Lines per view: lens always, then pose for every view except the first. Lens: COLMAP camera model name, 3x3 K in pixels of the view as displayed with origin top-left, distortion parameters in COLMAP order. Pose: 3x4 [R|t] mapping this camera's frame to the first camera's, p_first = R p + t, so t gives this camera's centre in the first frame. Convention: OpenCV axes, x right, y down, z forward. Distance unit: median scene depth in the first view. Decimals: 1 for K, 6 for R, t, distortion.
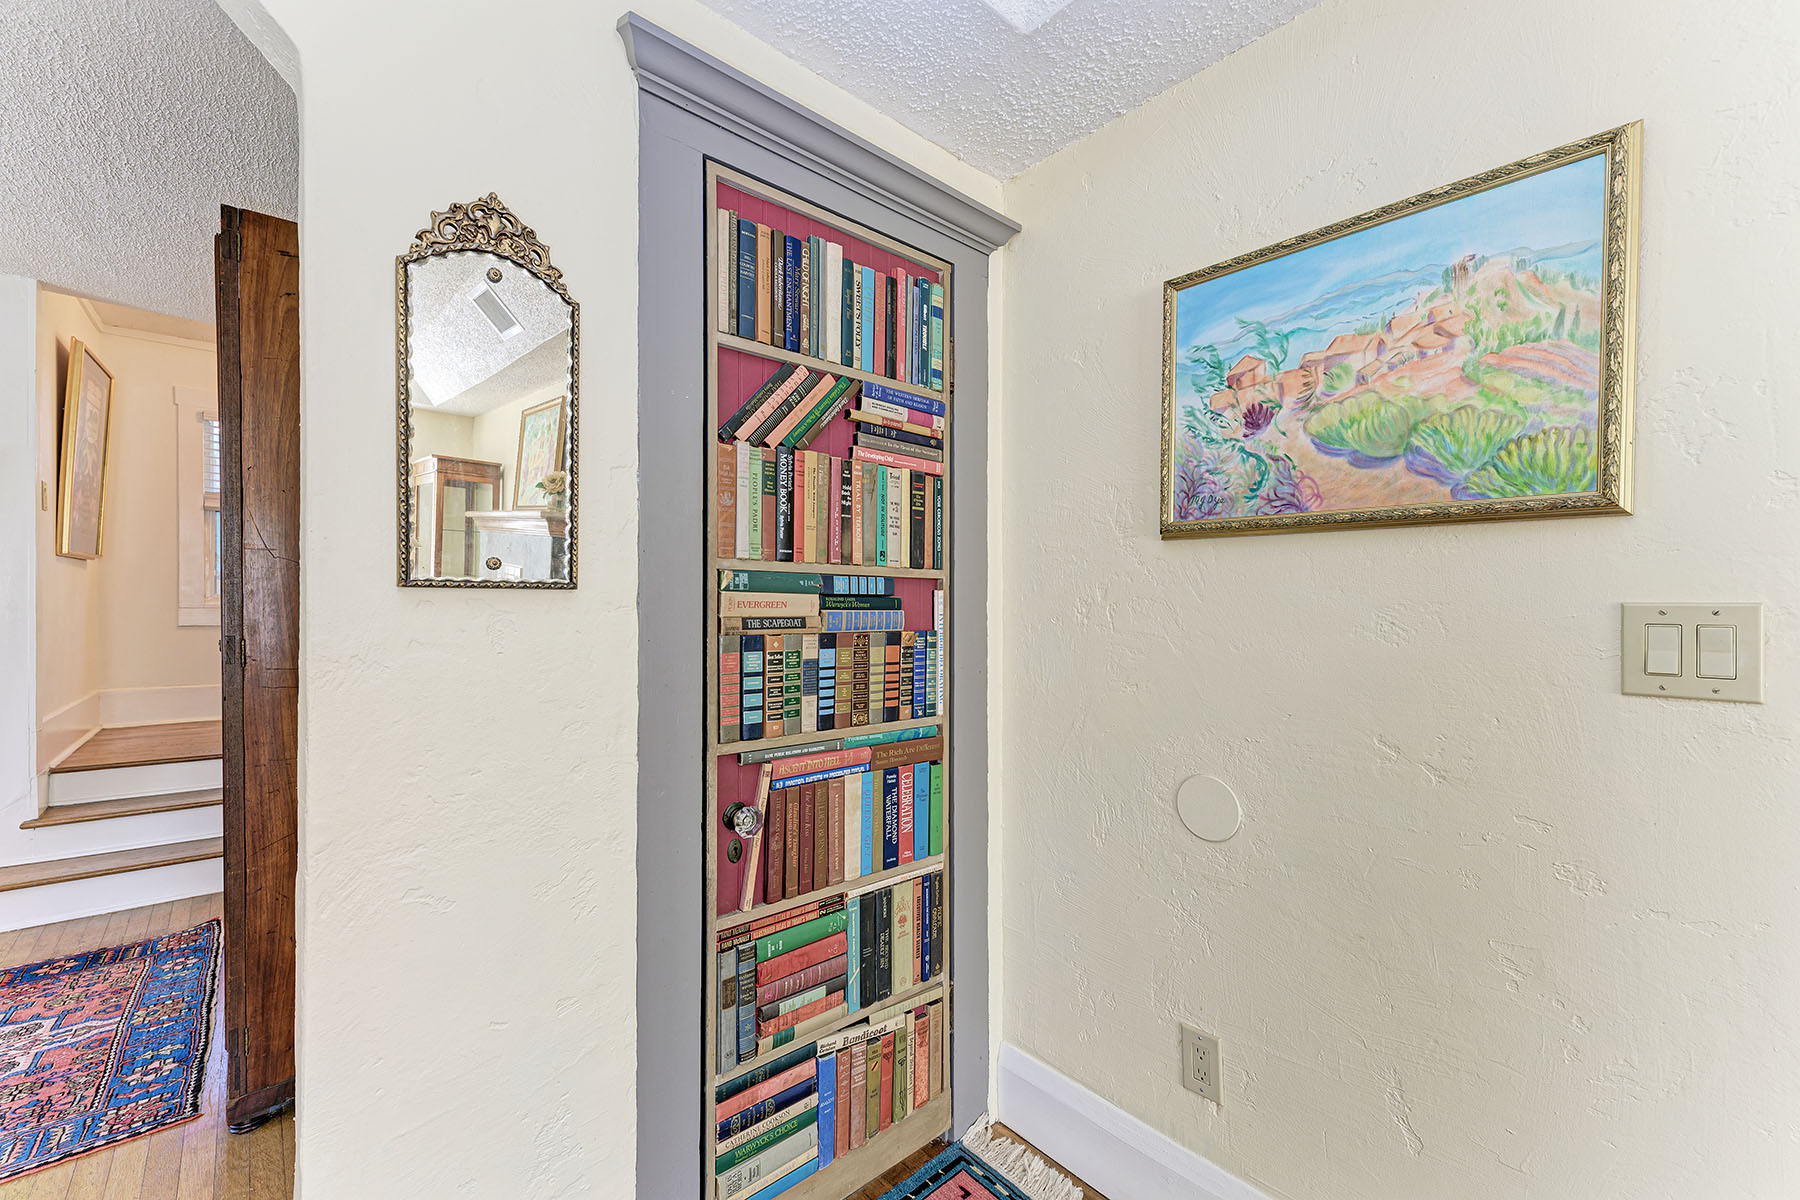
lens RADIAL K [[737.7, 0, 903.8], [0, 737.7, 607.7], [0, 0, 1]] dist [-0.000827, -0.000030]
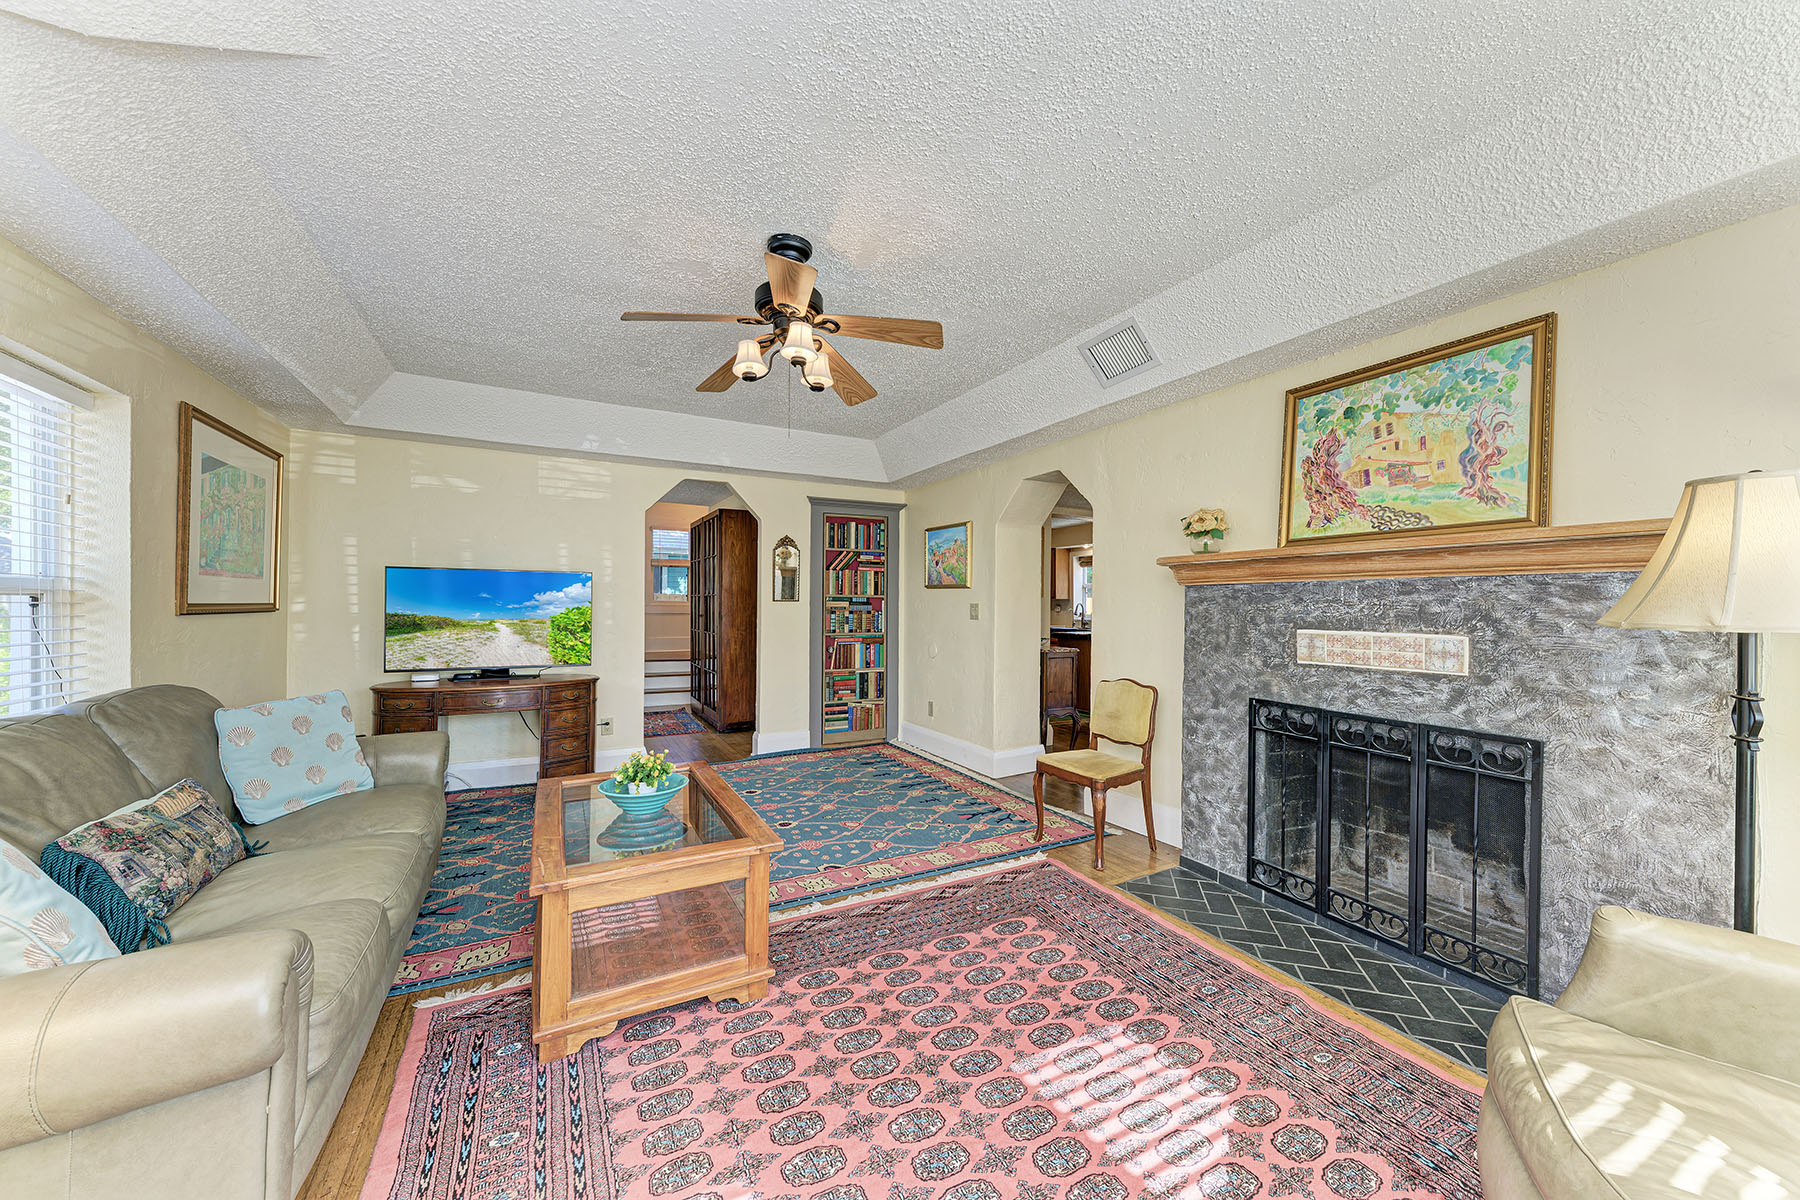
lens RADIAL K [[646.7, 0, 901.8], [0, 646.7, 603.4], [0, 0, 1]] dist [0.011664, -0.000050]
pose [[0.973724, -0.000099, -0.227733, 1.067052], [-0.003181, 0.999896, -0.014038, 0.045643], [0.227711, 0.014394, 0.973622, -2.681343]]
